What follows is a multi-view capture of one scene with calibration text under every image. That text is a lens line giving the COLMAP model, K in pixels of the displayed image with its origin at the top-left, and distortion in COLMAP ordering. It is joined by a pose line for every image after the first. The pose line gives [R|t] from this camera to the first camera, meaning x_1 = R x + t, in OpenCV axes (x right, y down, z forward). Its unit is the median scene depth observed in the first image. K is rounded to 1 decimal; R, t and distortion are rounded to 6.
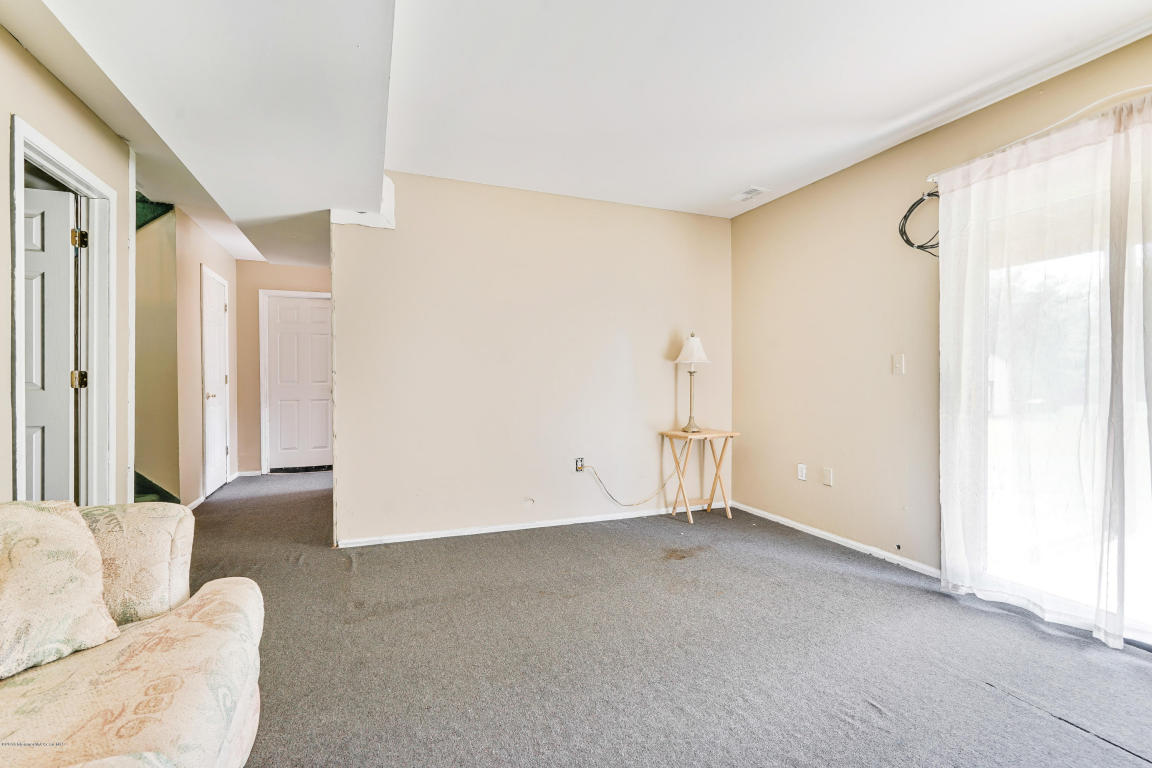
lens RADIAL K [[515.7, 0, 571.6], [0, 515.7, 386.4], [0, 0, 1]] dist [-0.002921, 0.001084]
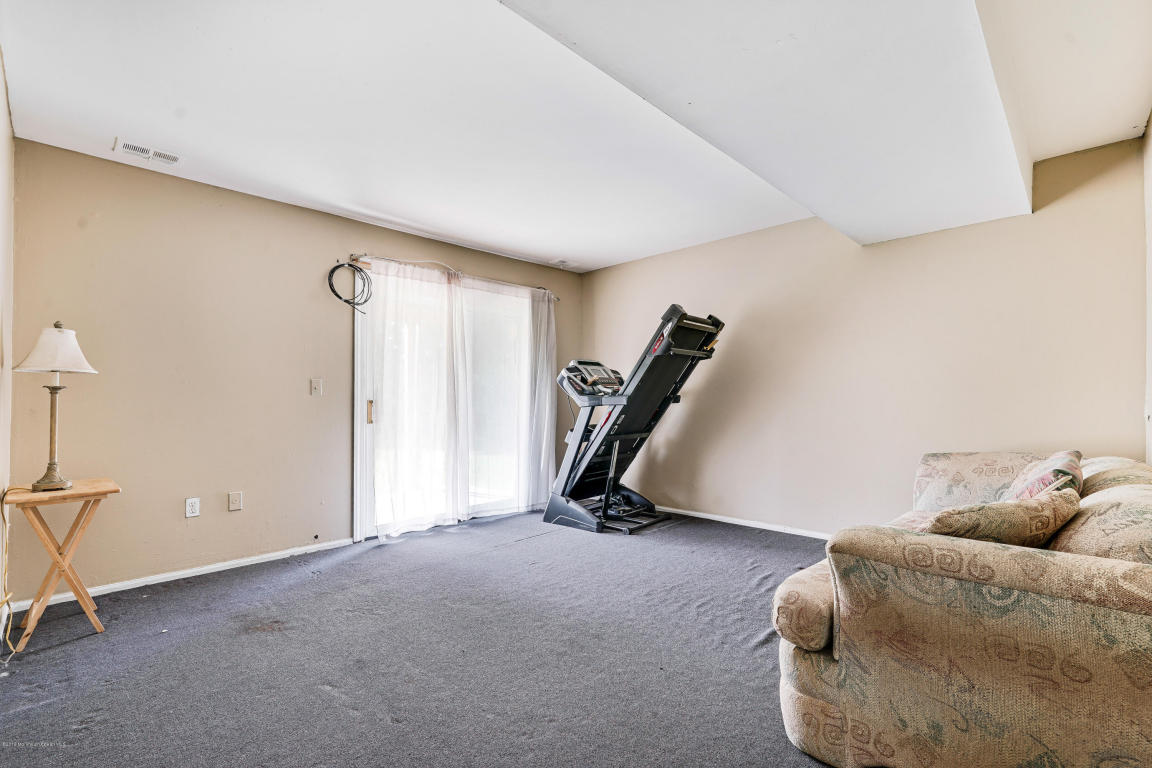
lens RADIAL K [[515.7, 0, 571.6], [0, 515.7, 386.4], [0, 0, 1]] dist [-0.002921, 0.001084]
pose [[-0.401767, 0.025558, 0.915385, -0.726744], [0.018266, 0.999635, -0.019893, -0.008932], [-0.915560, 0.008728, -0.402087, 0.925544]]
